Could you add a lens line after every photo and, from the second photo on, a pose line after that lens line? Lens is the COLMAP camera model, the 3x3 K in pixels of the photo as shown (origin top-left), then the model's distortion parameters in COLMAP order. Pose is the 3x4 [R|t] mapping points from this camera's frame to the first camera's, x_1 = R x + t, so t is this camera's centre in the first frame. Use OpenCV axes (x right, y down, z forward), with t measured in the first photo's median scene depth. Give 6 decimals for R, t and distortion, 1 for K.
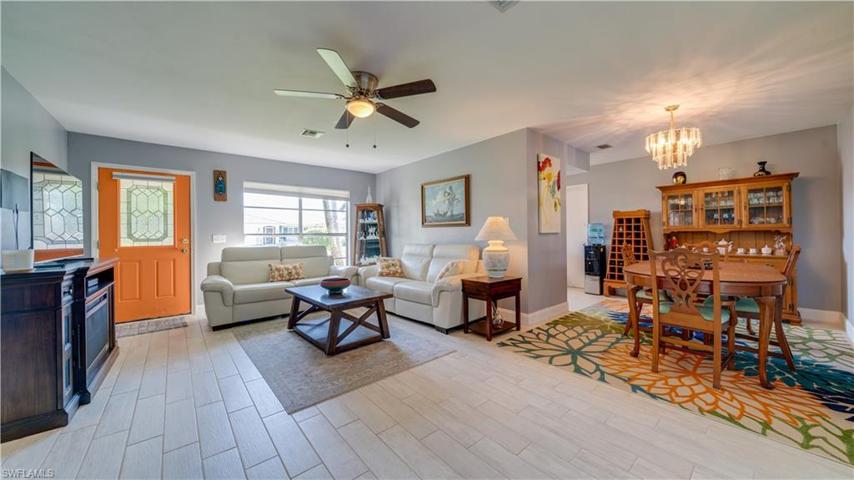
lens RADIAL K [[296.4, 0, 424.7], [0, 296.4, 234.7], [0, 0, 1]] dist [-0.000282, -0.000097]
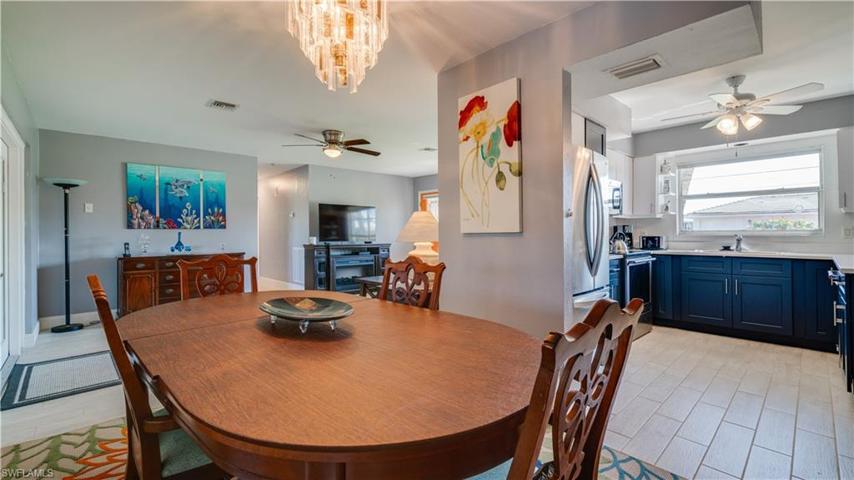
lens RADIAL K [[366.1, 0, 423.9], [0, 366.1, 234.3], [0, 0, 1]] dist [0.001442, 0.000006]
pose [[0.058716, 0.013511, -0.998183, 1.675592], [-0.004247, 0.999903, 0.013284, -0.018169], [0.998266, 0.003459, 0.058767, 1.326774]]
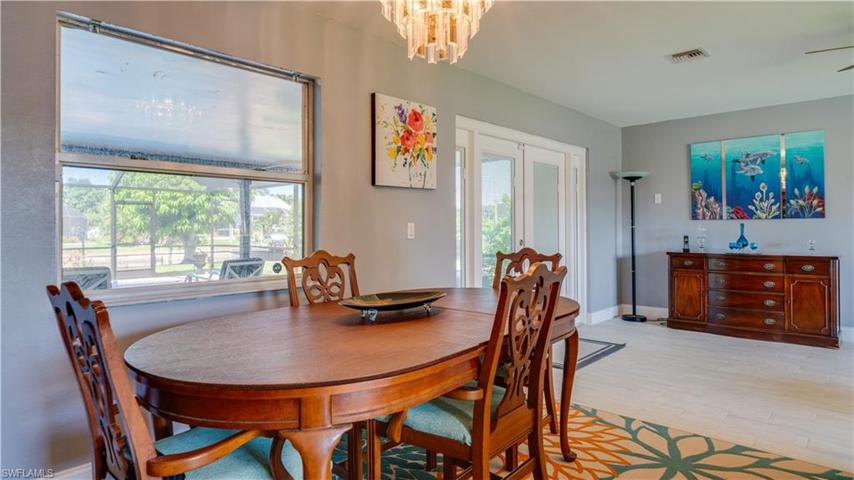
lens RADIAL K [[509.4, 0, 425.7], [0, 509.4, 238.1], [0, 0, 1]] dist [0.003266, -0.000521]
pose [[-0.990820, 0.014619, -0.134396, 1.176926], [0.010710, 0.999500, 0.029765, -0.014349], [0.134764, 0.028052, -0.990481, 2.026867]]
